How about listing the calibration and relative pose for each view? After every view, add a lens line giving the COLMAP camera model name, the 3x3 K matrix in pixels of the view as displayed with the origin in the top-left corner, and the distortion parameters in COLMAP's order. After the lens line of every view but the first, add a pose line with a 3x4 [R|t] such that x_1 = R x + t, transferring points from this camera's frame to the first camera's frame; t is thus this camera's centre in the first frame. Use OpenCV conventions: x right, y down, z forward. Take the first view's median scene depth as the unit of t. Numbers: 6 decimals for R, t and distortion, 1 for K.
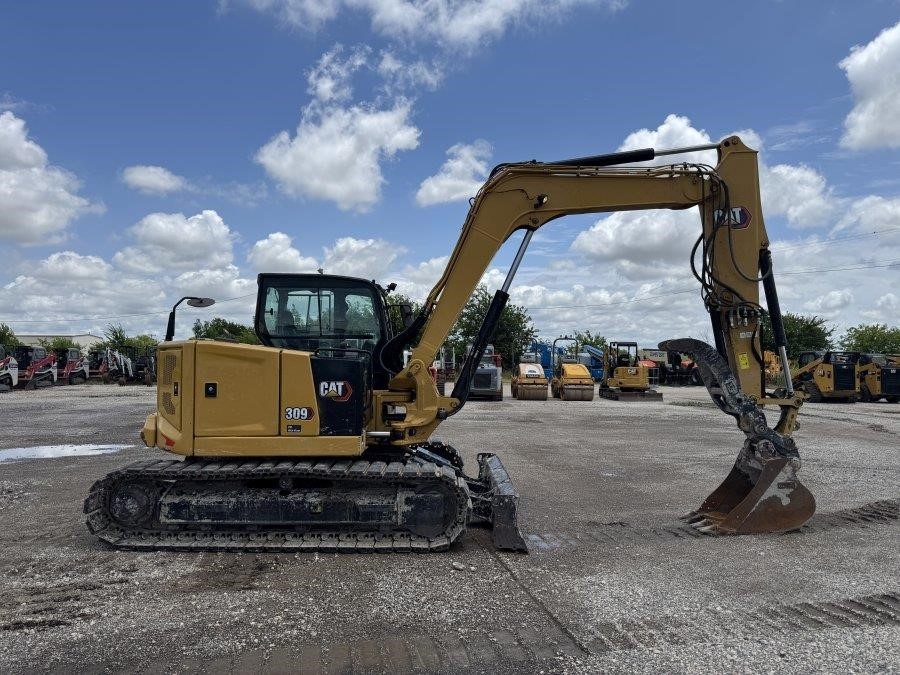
lens RADIAL K [[627.1, 0, 449.1], [0, 627.1, 343.4], [0, 0, 1]] dist [0.091071, -0.141689]
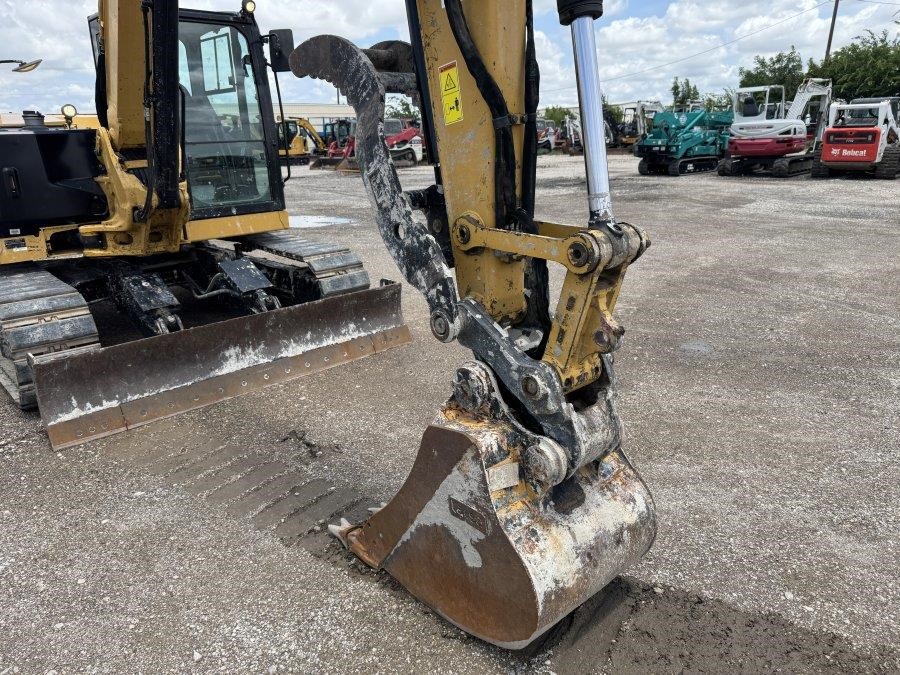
lens RADIAL K [[627.1, 0, 449.1], [0, 627.1, 343.4], [0, 0, 1]] dist [0.091071, -0.141689]
pose [[0.680827, 0.205977, -0.702886, 0.673830], [0.053009, 0.943271, 0.327765, 0.039105], [0.730524, -0.260411, 0.631285, 0.763175]]
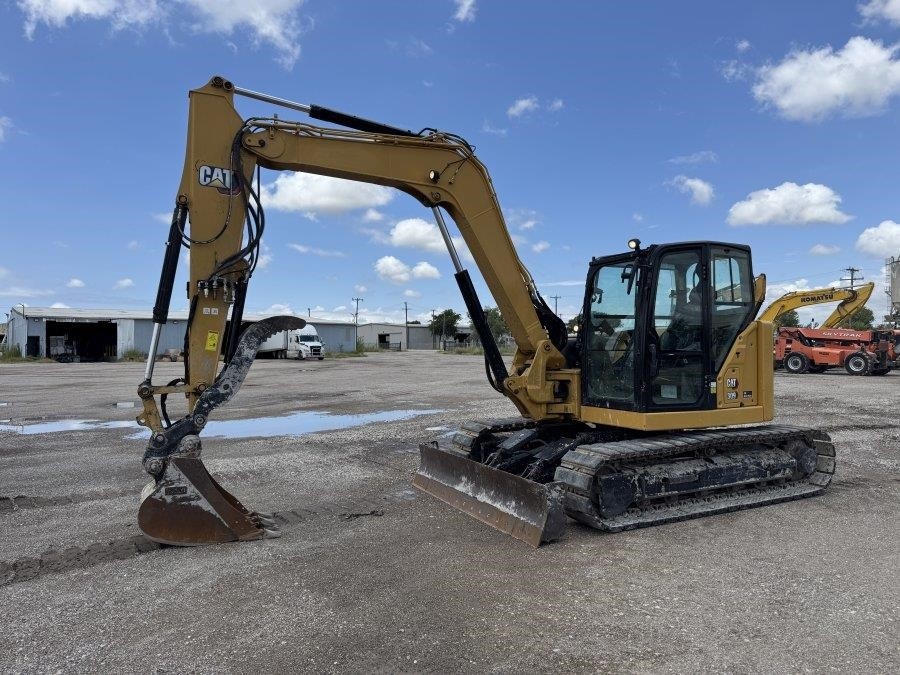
lens RADIAL K [[627.1, 0, 449.1], [0, 627.1, 343.4], [0, 0, 1]] dist [0.091071, -0.141689]
pose [[-0.898318, 0.001536, -0.439343, 0.536743], [0.016093, 0.999438, -0.029412, 0.059490], [0.439051, -0.033492, -0.897838, 1.866608]]
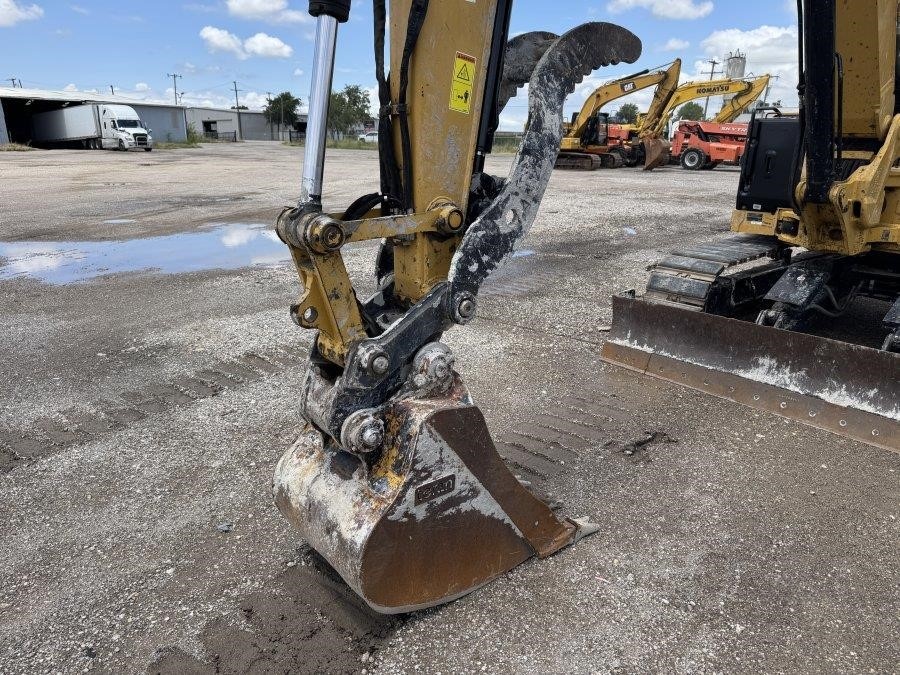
lens RADIAL K [[627.1, 0, 449.1], [0, 627.1, 343.4], [0, 0, 1]] dist [0.091071, -0.141689]
pose [[-0.762157, 0.190019, -0.618878, 0.663448], [0.006877, 0.958277, 0.285758, 0.057892], [0.647356, 0.213537, -0.731664, 1.231381]]
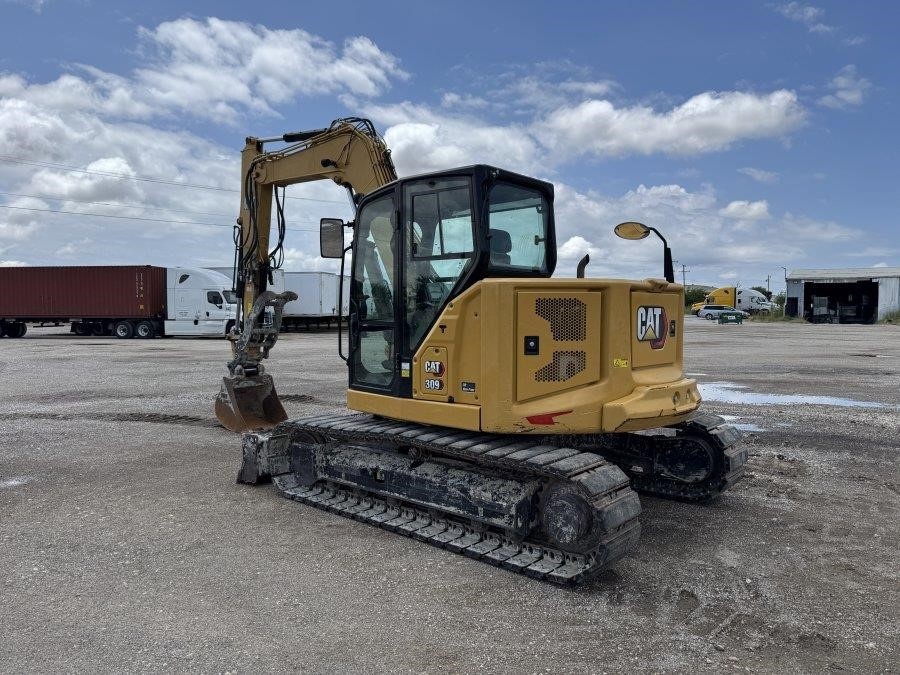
lens RADIAL K [[627.1, 0, 449.1], [0, 627.1, 343.4], [0, 0, 1]] dist [0.091071, -0.141689]
pose [[-0.748075, -0.034888, 0.662696, -0.724857], [-0.016897, 0.999295, 0.033535, 0.048498], [-0.663399, 0.013889, -0.748137, 1.695808]]
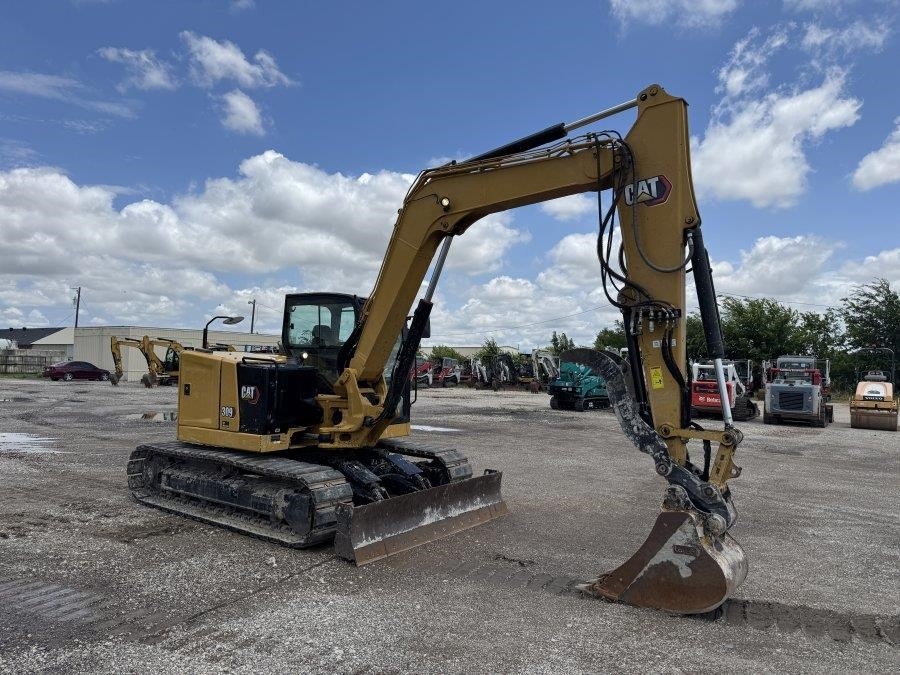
lens RADIAL K [[625.2, 0, 455.1], [0, 625.2, 344.7], [0, 0, 1]] dist [0.088317, -0.109834]
pose [[0.809154, -0.005606, -0.587570, 0.692461], [-0.003180, 0.999898, -0.013920, -0.000562], [0.587588, 0.013132, 0.809054, 0.239376]]
